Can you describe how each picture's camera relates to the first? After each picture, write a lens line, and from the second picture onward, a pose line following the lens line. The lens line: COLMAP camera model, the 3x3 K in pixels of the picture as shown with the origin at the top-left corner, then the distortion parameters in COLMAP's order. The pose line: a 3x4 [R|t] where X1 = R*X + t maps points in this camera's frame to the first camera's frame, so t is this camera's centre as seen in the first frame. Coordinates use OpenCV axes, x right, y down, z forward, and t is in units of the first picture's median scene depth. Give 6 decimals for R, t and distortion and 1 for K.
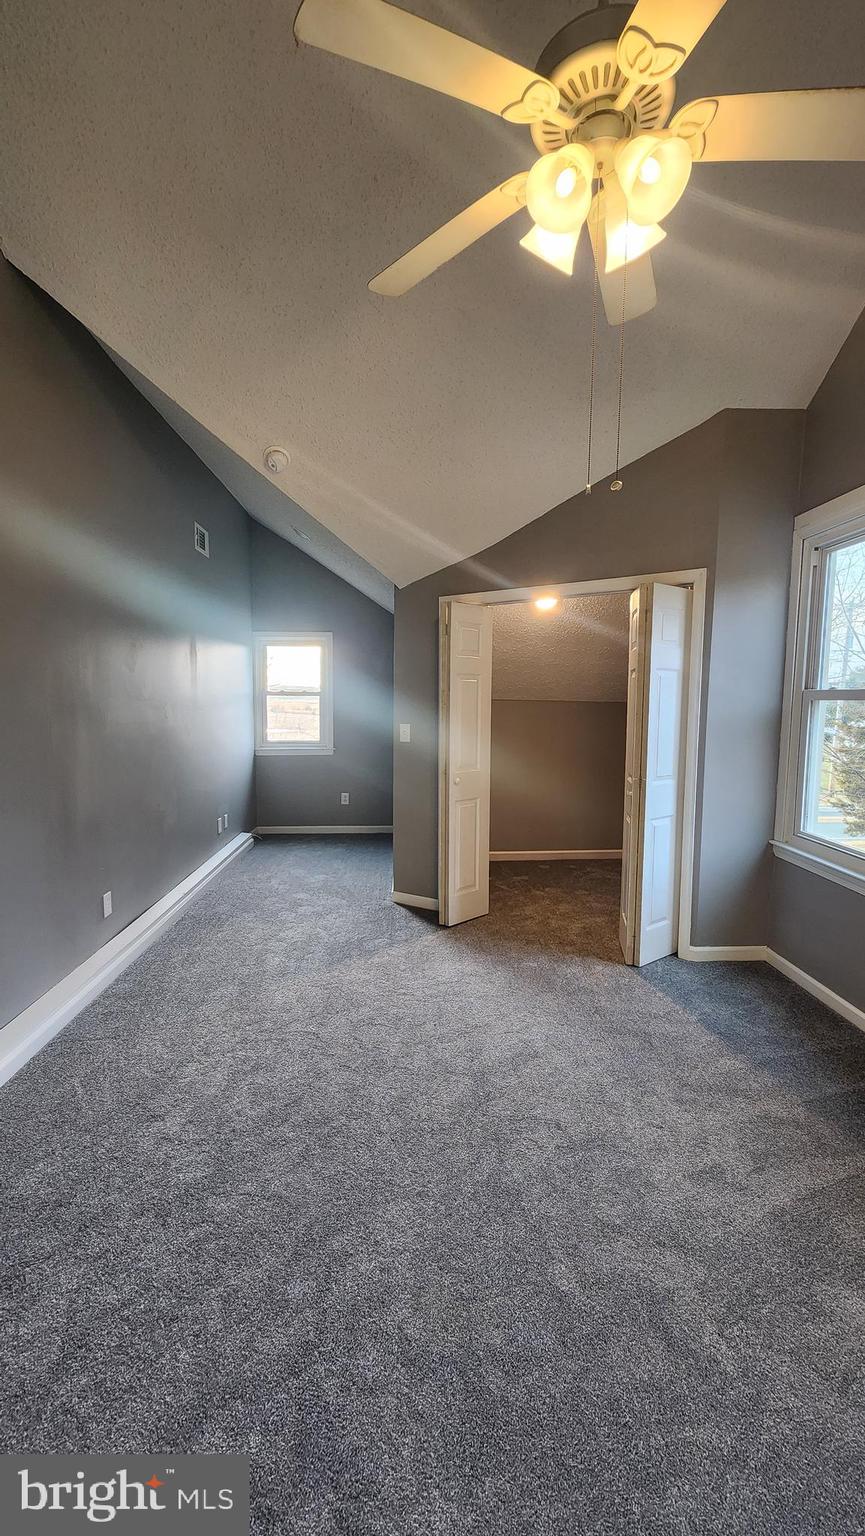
lens RADIAL K [[628.3, 0, 430.8], [0, 628.3, 760.4], [0, 0, 1]] dist [-0.001505, 0.000555]
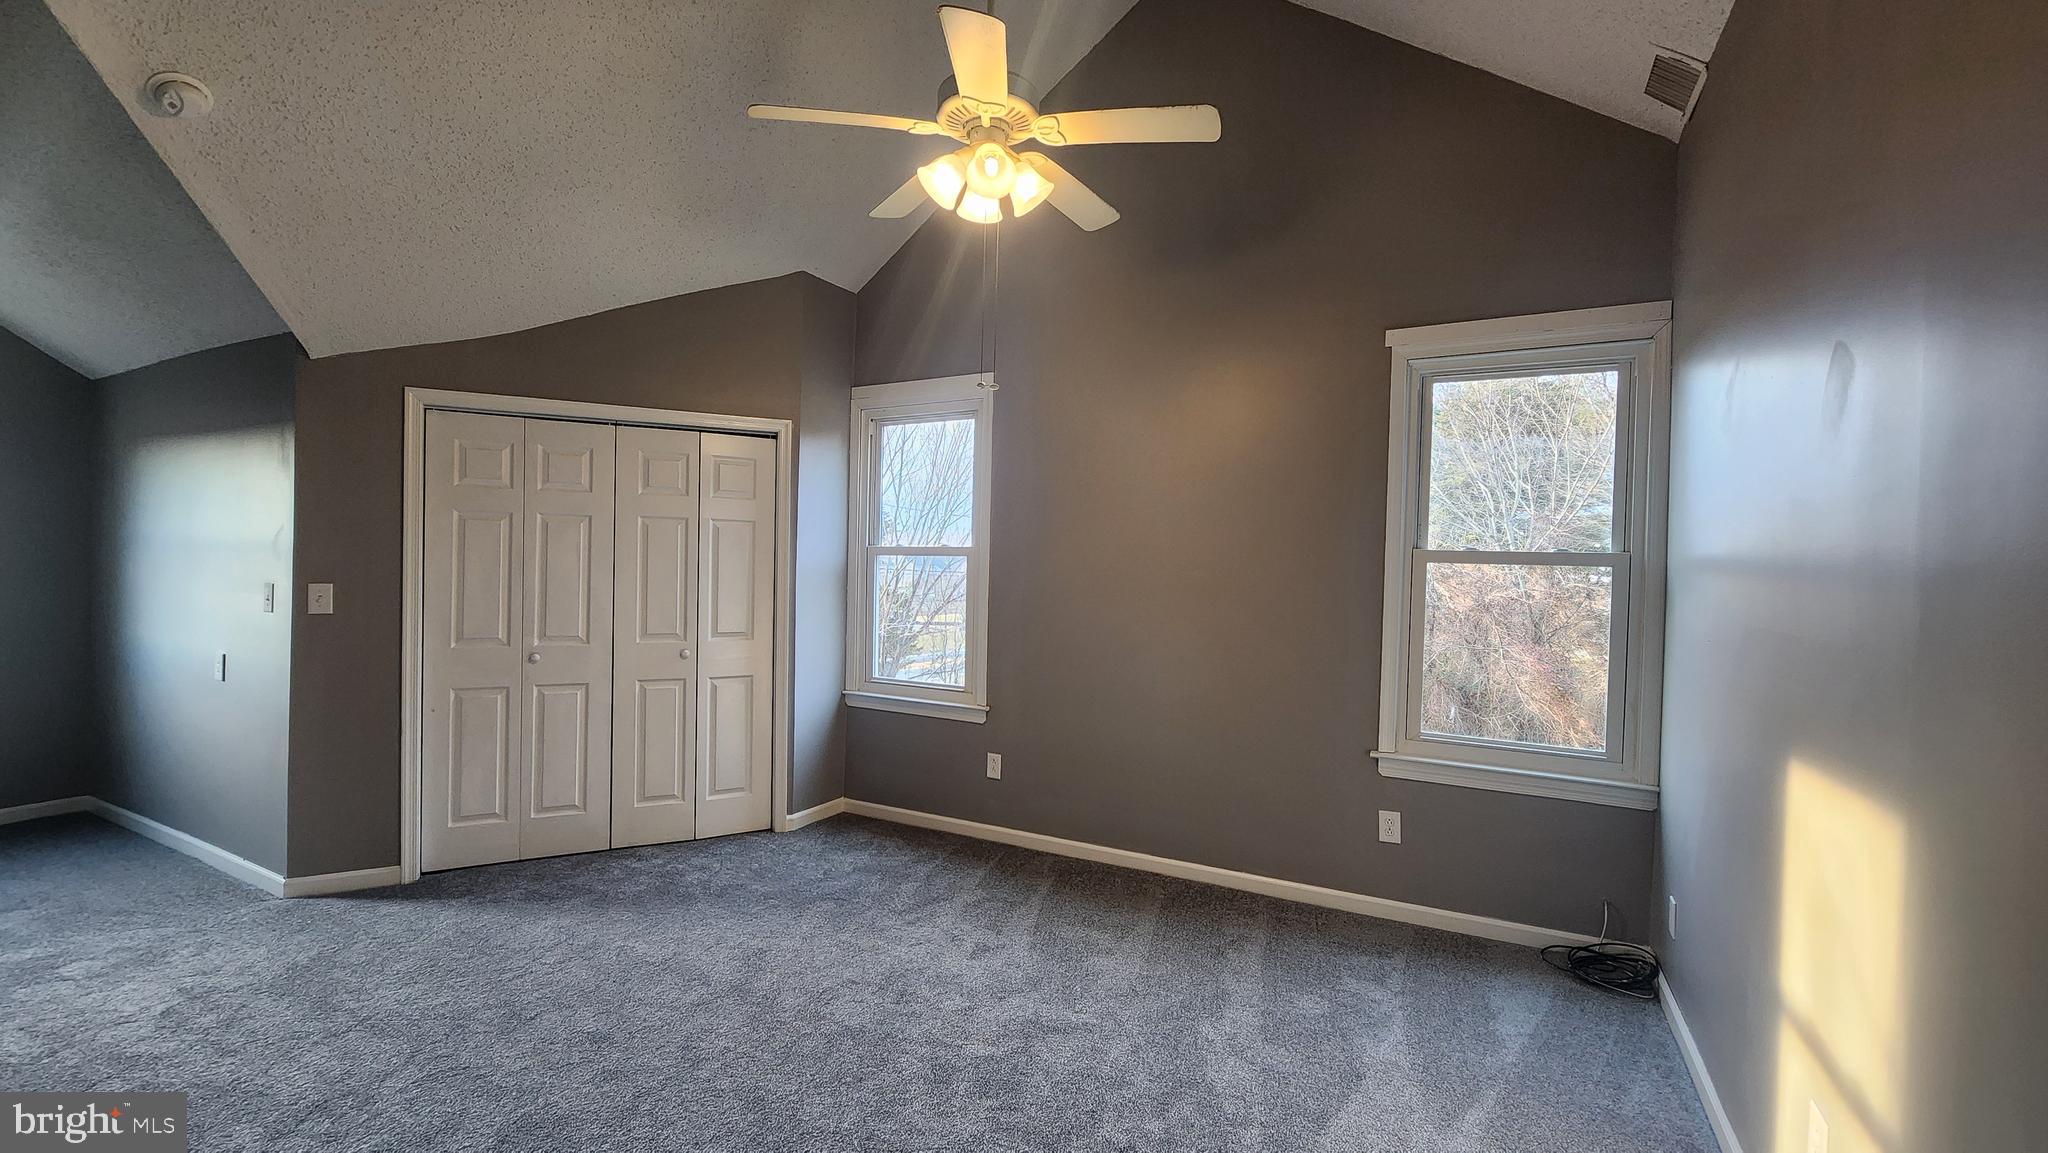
lens RADIAL K [[837.8, 0, 1019.1], [0, 837.8, 568.5], [0, 0, 1]] dist [-0.001505, 0.000555]
pose [[0.515926, 0.005705, 0.856614, -0.522986], [0.065005, 0.996834, -0.045791, 0.009572], [-0.854163, 0.079309, 0.513921, 0.037802]]
